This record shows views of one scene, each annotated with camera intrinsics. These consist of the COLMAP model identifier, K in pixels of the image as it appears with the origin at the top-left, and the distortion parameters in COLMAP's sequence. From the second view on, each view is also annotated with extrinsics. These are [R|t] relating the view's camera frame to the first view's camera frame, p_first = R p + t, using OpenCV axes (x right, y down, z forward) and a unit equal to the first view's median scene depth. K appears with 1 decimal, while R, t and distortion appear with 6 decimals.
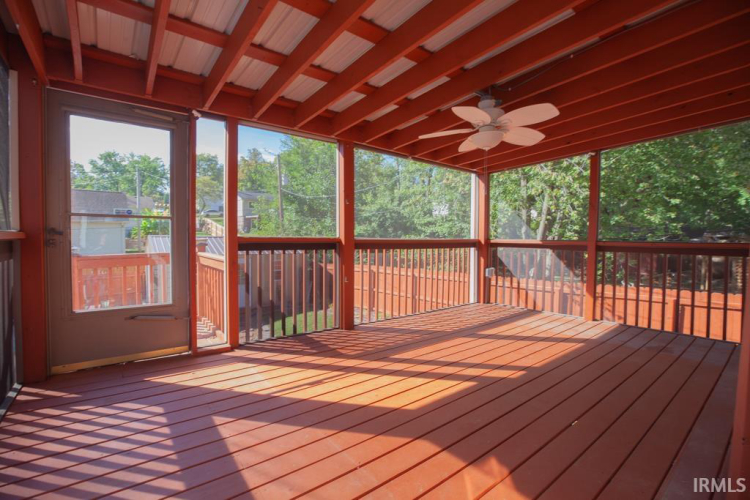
lens RADIAL K [[339.5, 0, 374.5], [0, 339.5, 248.9], [0, 0, 1]] dist [-0.038029, 0.003822]
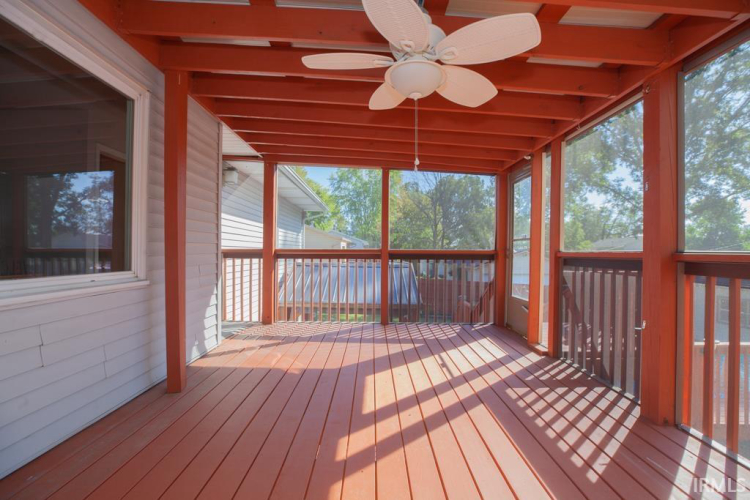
lens RADIAL K [[339.5, 0, 376.0], [0, 339.5, 251.7], [0, 0, 1]] dist [-0.038029, 0.003822]
pose [[-0.603506, -0.011692, -0.797273, 0.889084], [-0.038320, 0.999162, 0.014354, -0.036659], [0.796437, 0.039214, -0.603449, 1.370922]]
